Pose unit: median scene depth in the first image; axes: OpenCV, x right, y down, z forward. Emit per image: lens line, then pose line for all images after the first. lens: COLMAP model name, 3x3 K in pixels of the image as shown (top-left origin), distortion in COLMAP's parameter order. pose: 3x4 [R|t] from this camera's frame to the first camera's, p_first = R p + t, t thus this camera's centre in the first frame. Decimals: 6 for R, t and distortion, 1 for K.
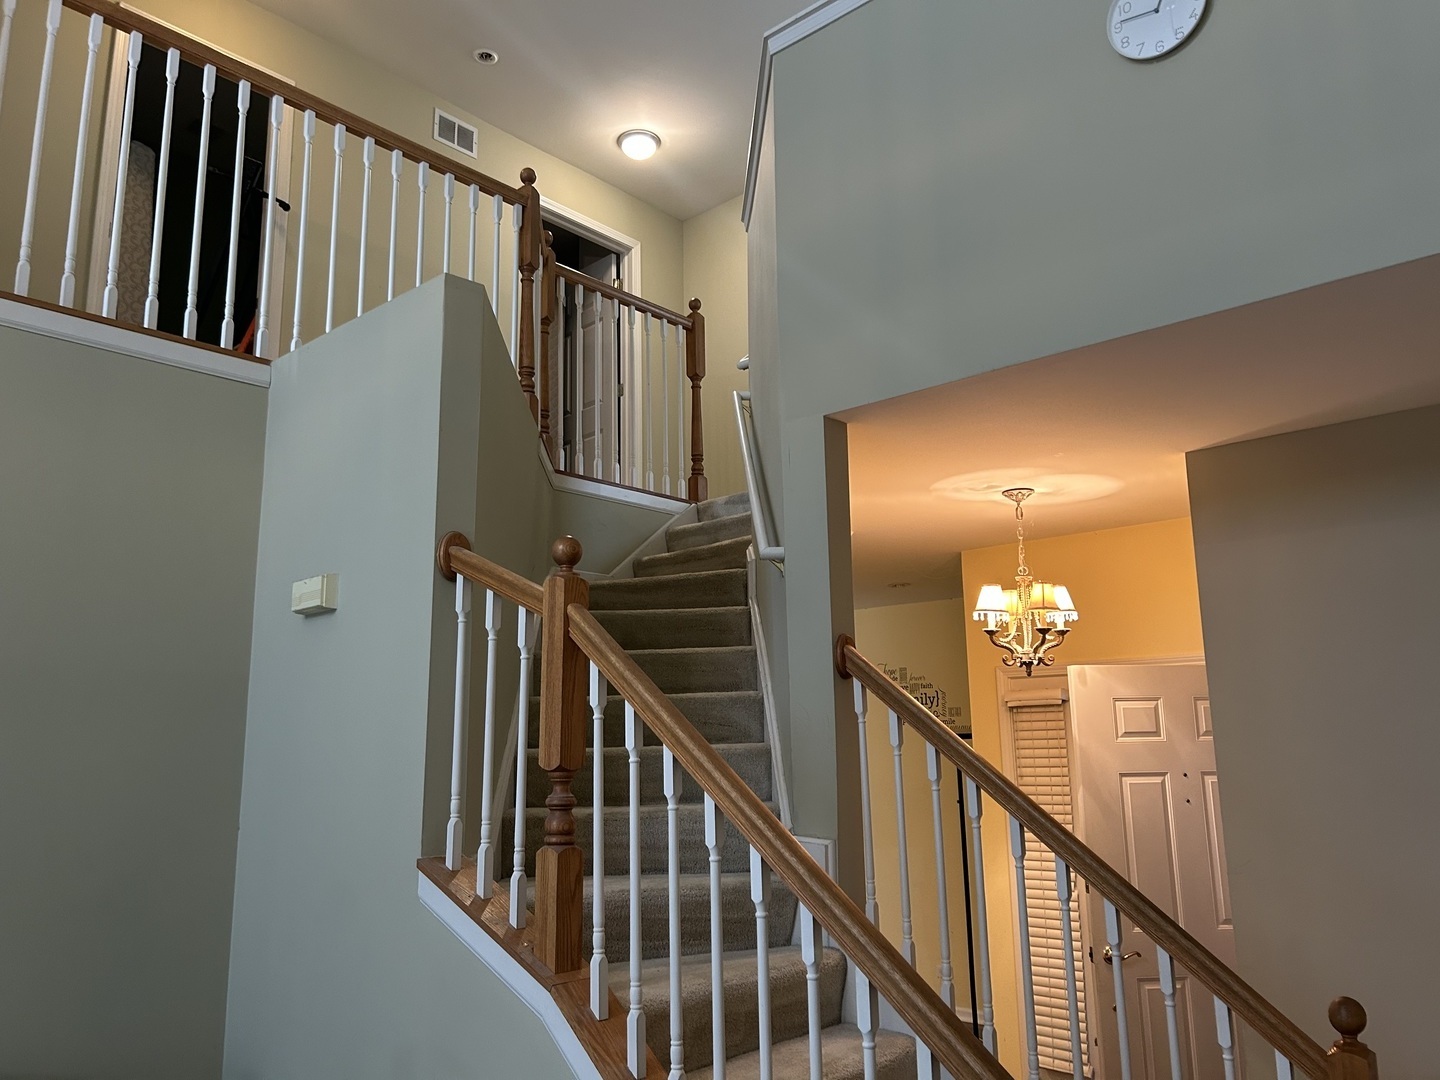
lens RADIAL K [[1088.6, 0, 711.7], [0, 1088.6, 540.3], [0, 0, 1]] dist [0.084774, -0.104290]
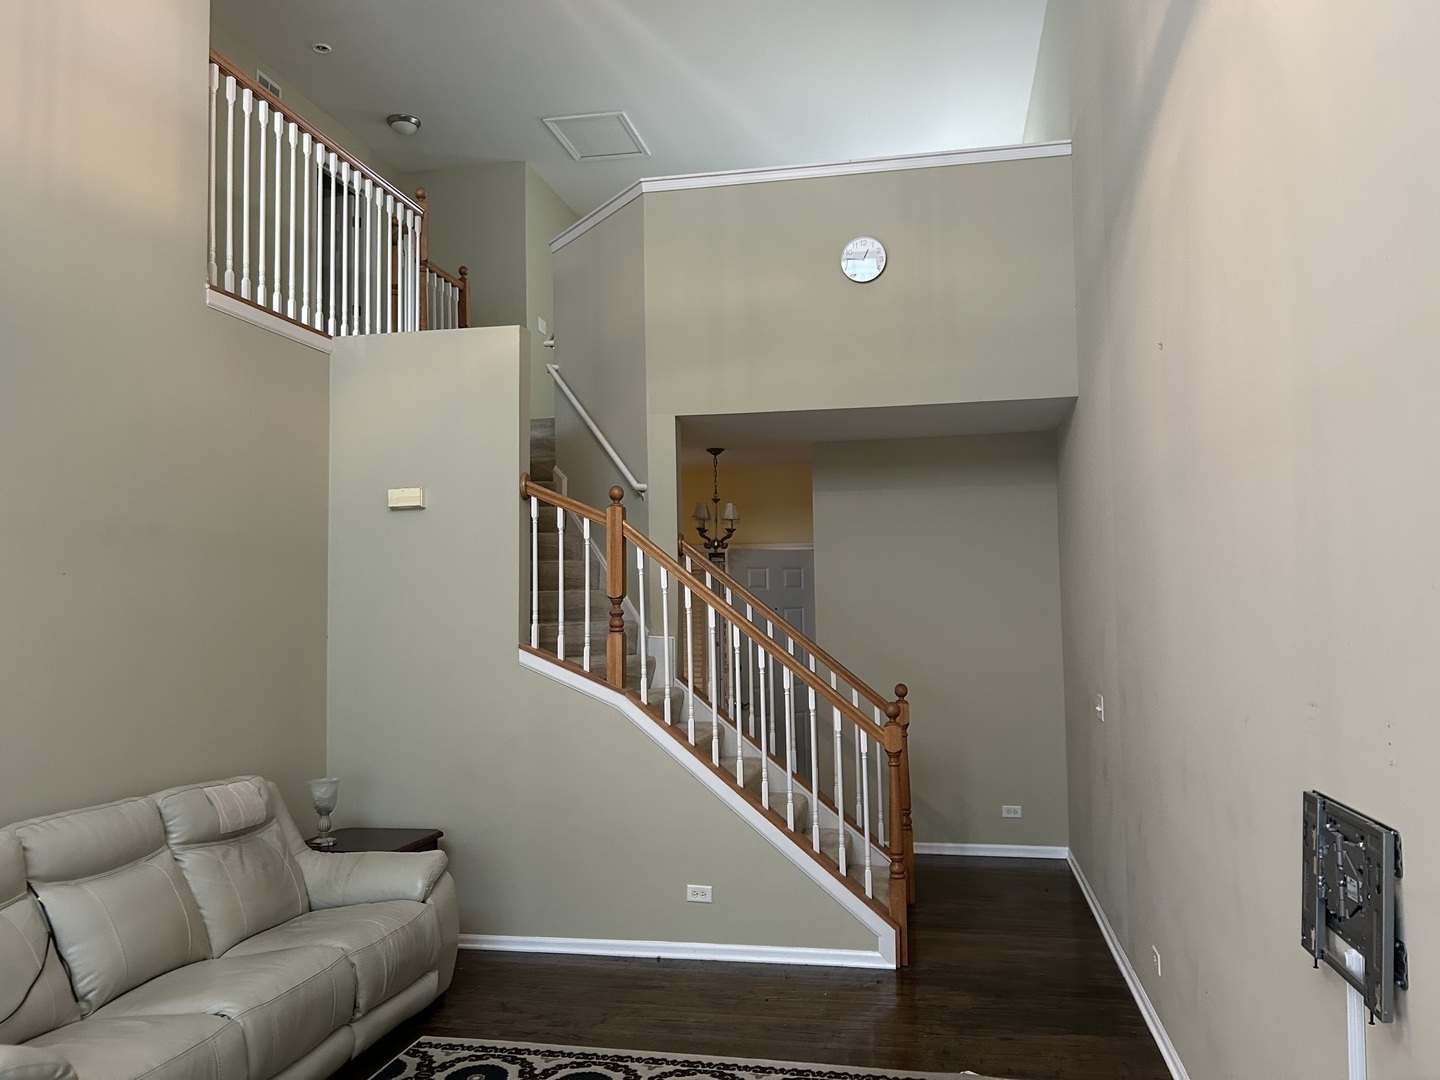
lens RADIAL K [[1088.6, 0, 711.7], [0, 1088.6, 540.3], [0, 0, 1]] dist [0.084774, -0.104290]
pose [[0.860290, 0.034042, 0.508667, -0.917568], [-0.097255, 0.990403, 0.098201, -0.108660], [-0.500442, -0.133952, 0.855345, -0.761870]]
